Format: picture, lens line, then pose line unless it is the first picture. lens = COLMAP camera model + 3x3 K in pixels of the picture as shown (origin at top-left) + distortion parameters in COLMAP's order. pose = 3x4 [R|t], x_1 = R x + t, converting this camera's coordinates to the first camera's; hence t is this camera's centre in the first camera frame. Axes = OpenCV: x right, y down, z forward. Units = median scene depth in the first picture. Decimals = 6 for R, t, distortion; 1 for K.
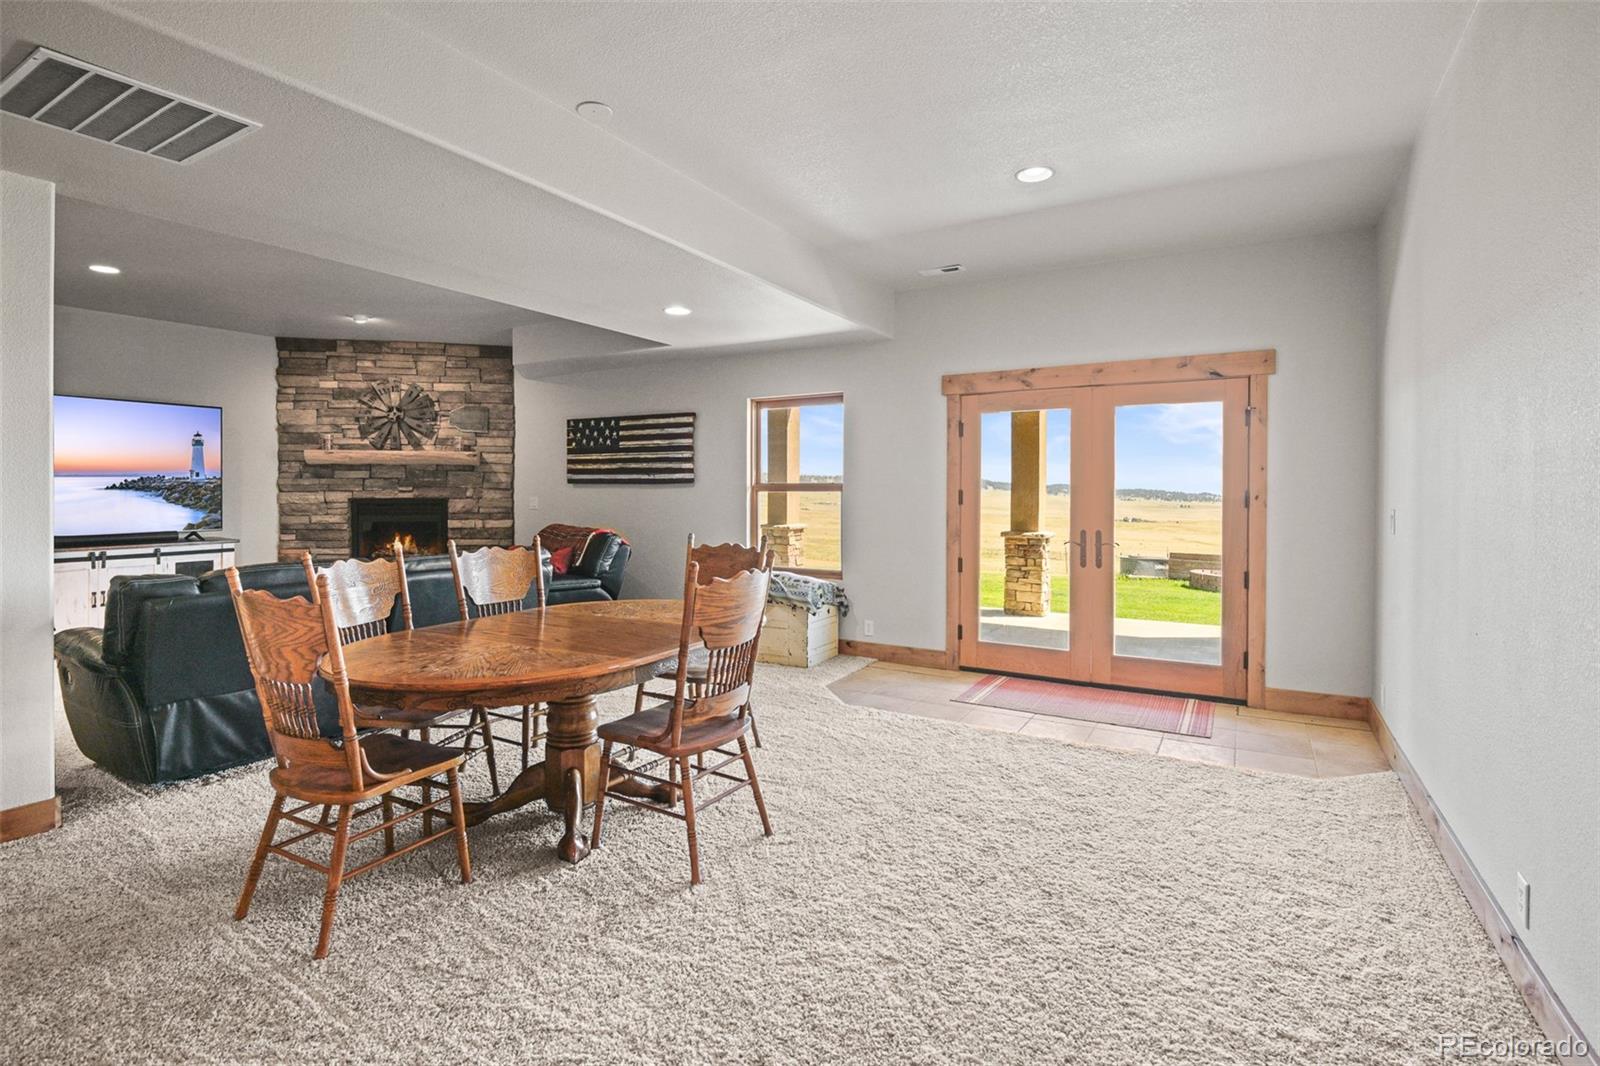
lens RADIAL K [[773.8, 0, 795.6], [0, 773.8, 504.2], [0, 0, 1]] dist [-0.018599, -0.000912]
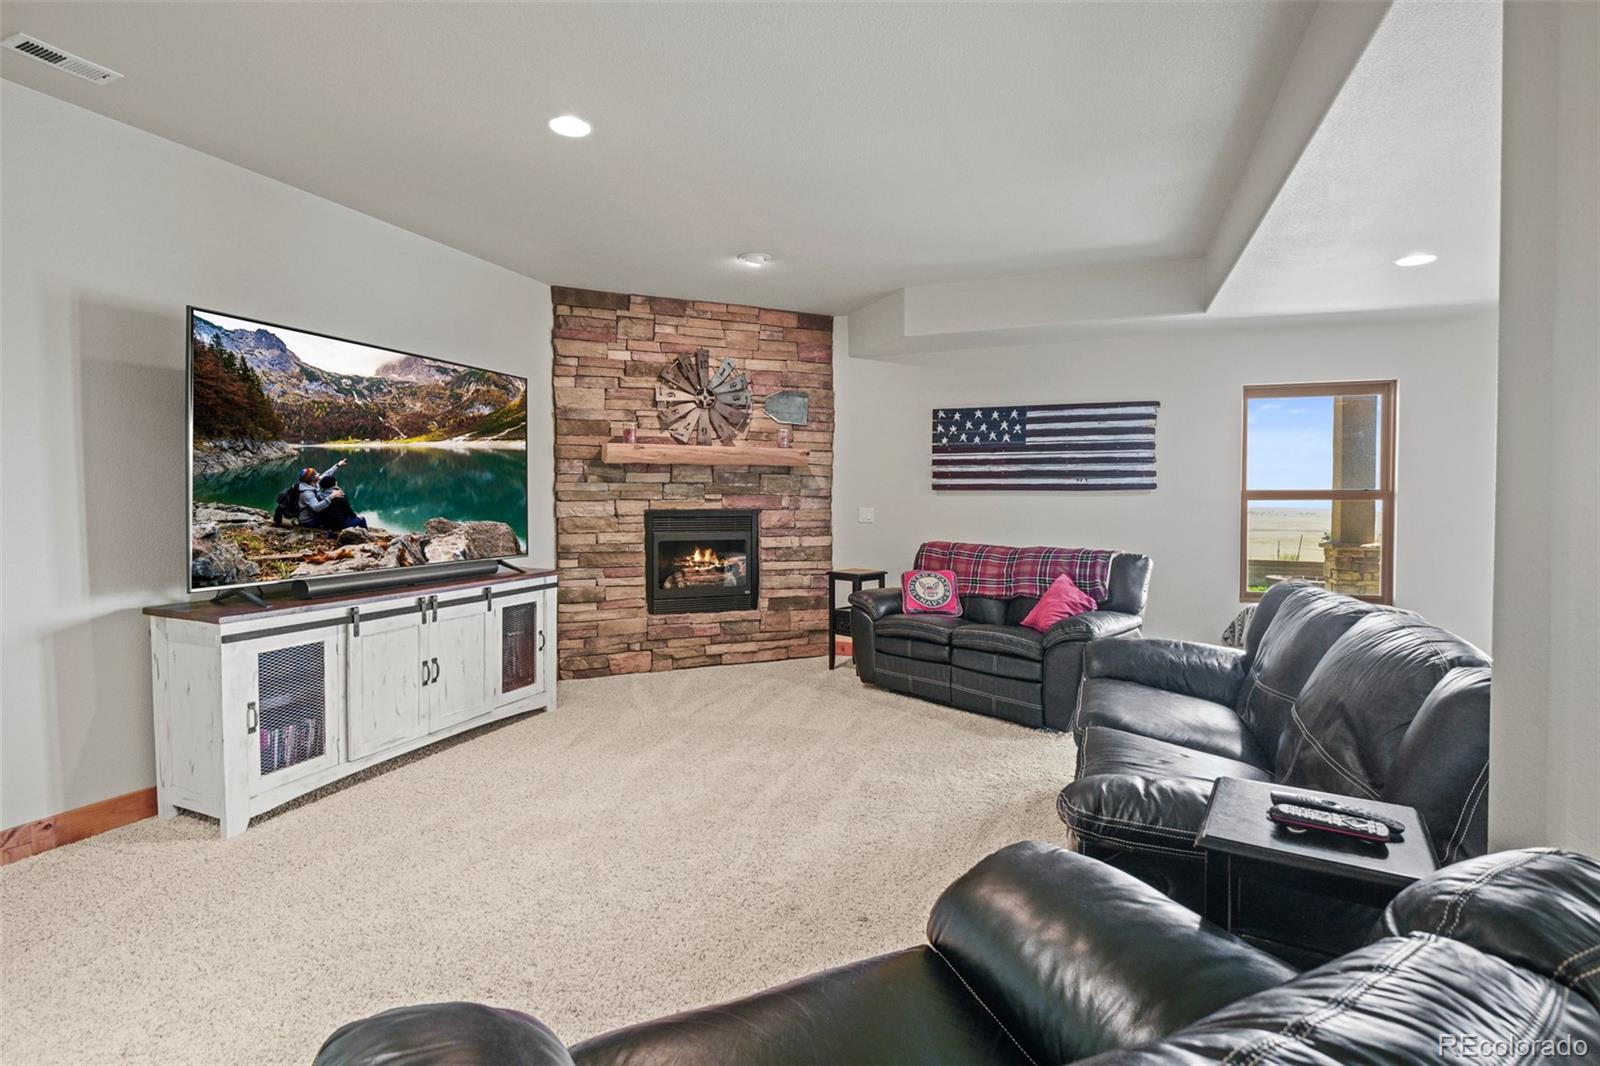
lens RADIAL K [[748.8, 0, 795.8], [0, 748.8, 513.4], [0, 0, 1]] dist [0.010593, -0.040481]
pose [[0.986476, -0.004414, 0.163845, -0.560122], [0.004209, 0.999990, 0.001595, -0.004590], [-0.163850, -0.000884, 0.986485, 0.263816]]
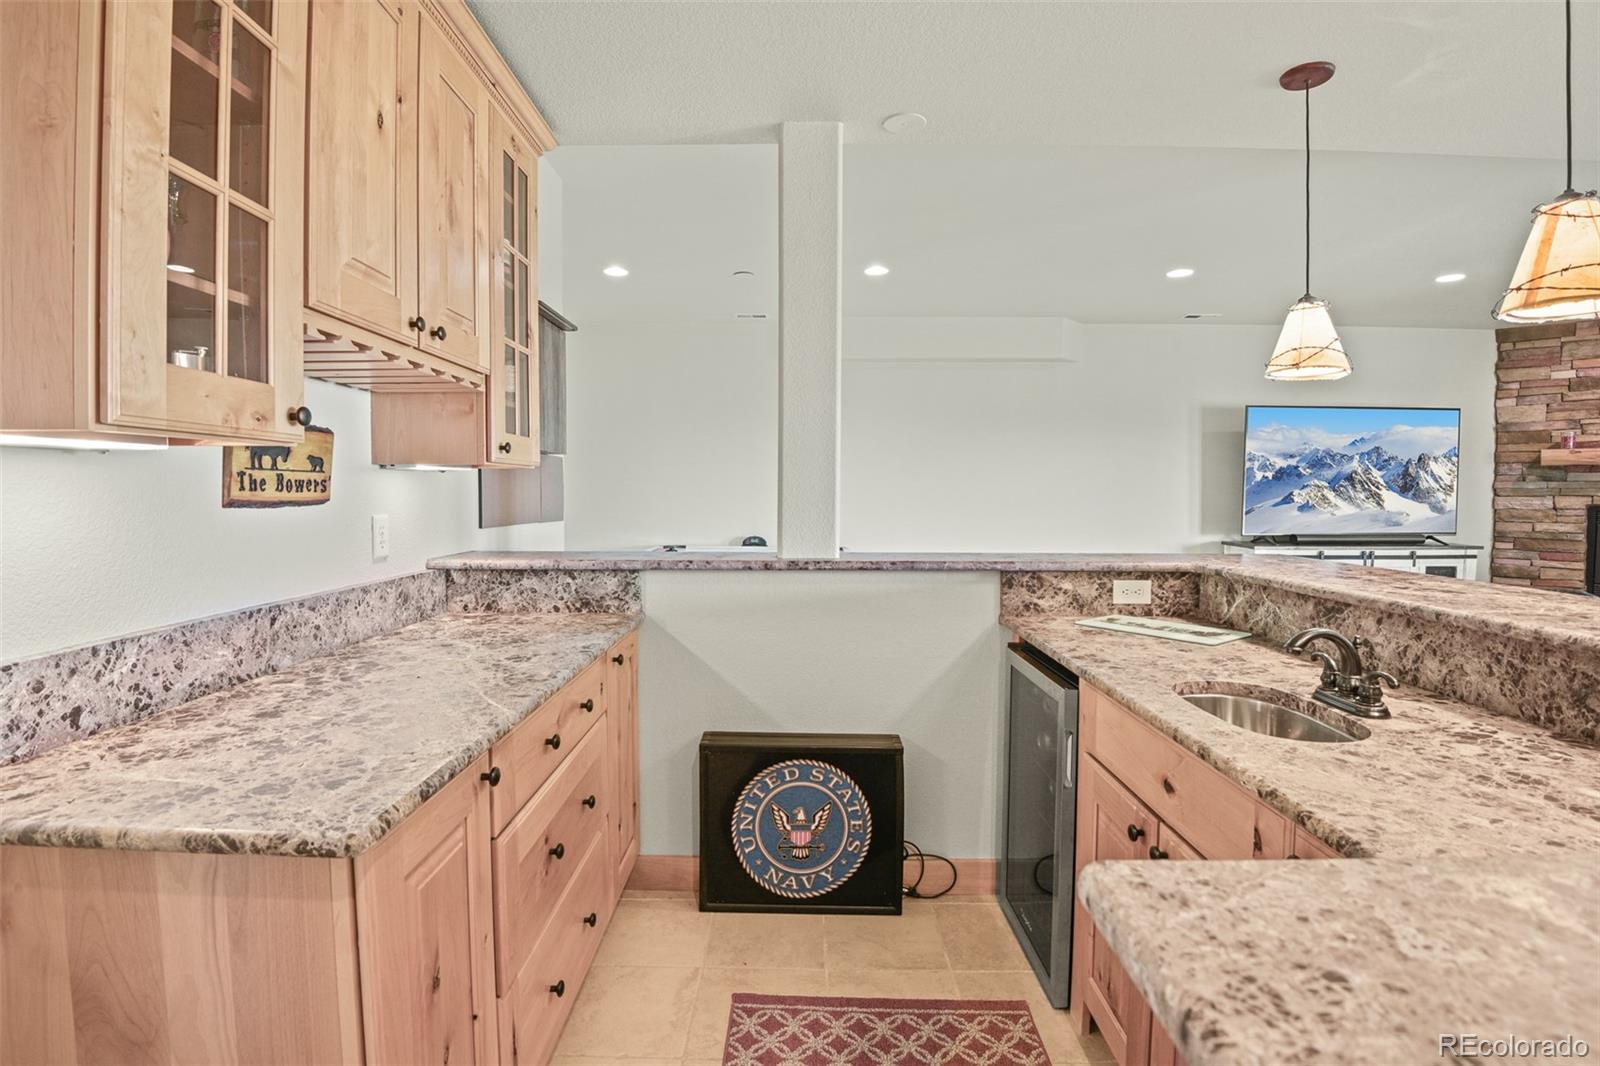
lens RADIAL K [[749.7, 0, 790.5], [0, 749.7, 519.2], [0, 0, 1]] dist [-0.021295, -0.009235]
pose [[0.503395, 0.032611, -0.863441, -0.336103], [-0.019087, 0.999463, 0.026621, 0.004376], [0.863845, 0.003080, 0.503748, -0.178370]]
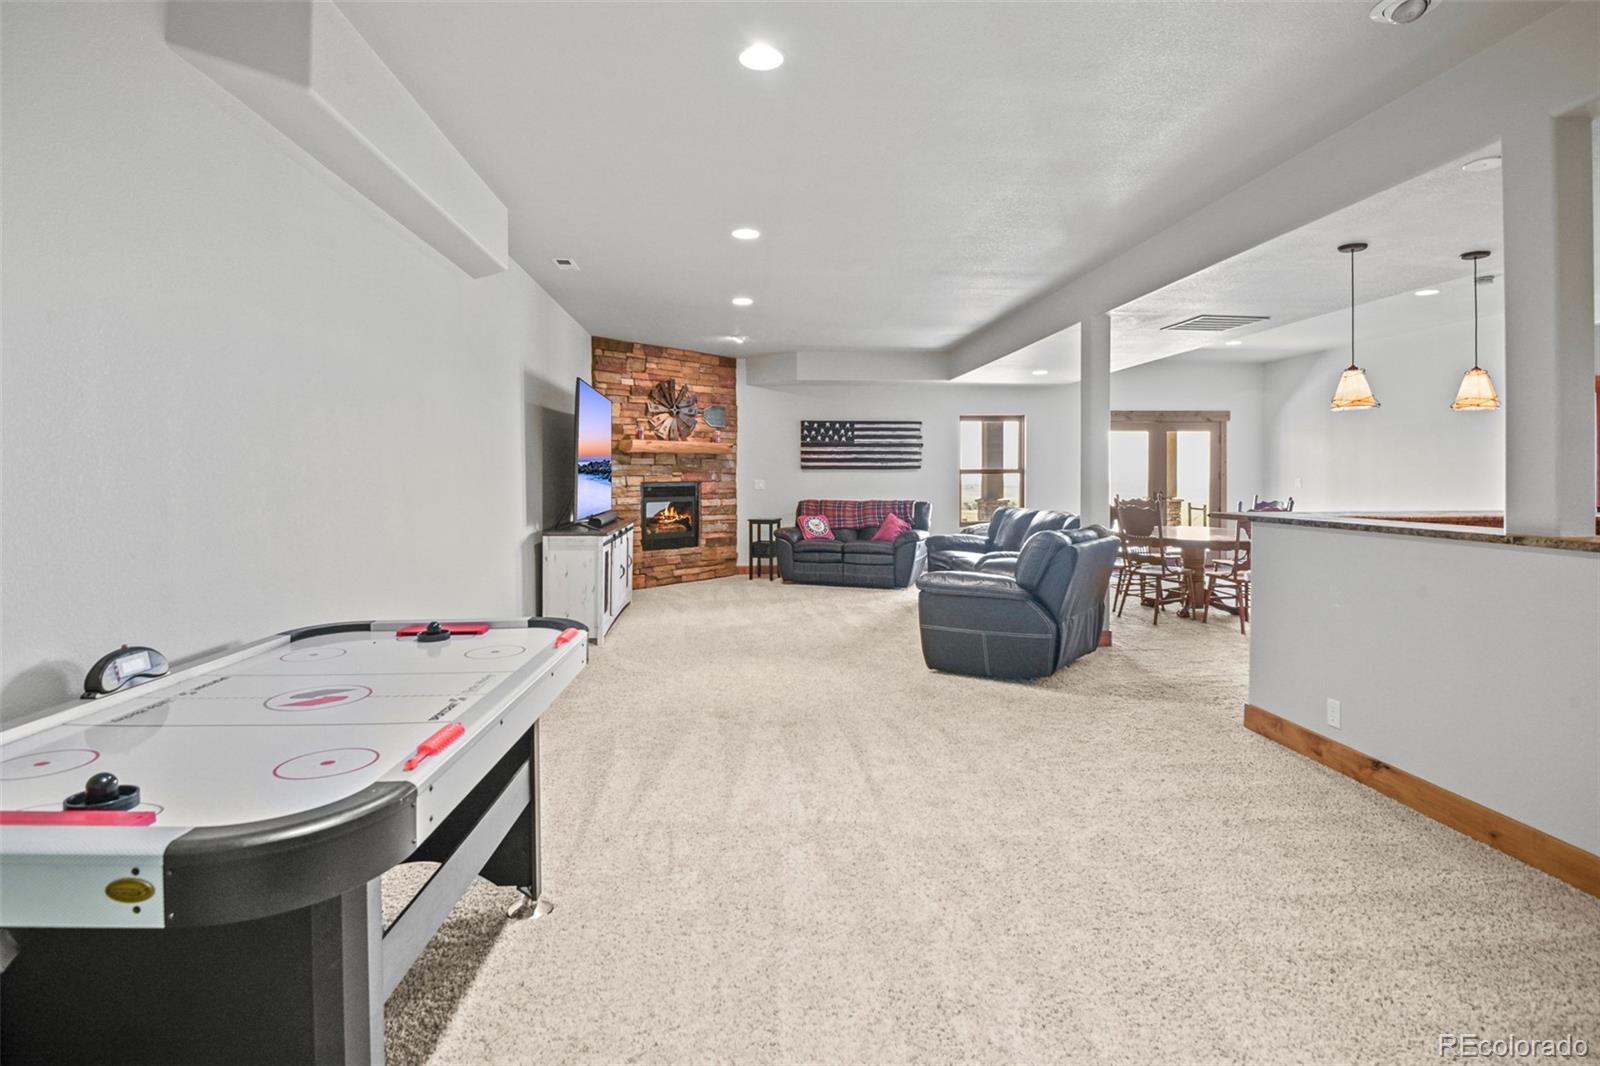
lens RADIAL K [[789.2, 0, 809.0], [0, 789.2, 467.5], [0, 0, 1]] dist [-0.019873, 0.000069]
pose [[0.803595, 0.000212, 0.595177, -1.085739], [0.017035, 0.999582, -0.023356, 0.002224], [-0.594933, 0.028908, 0.803255, -0.088843]]
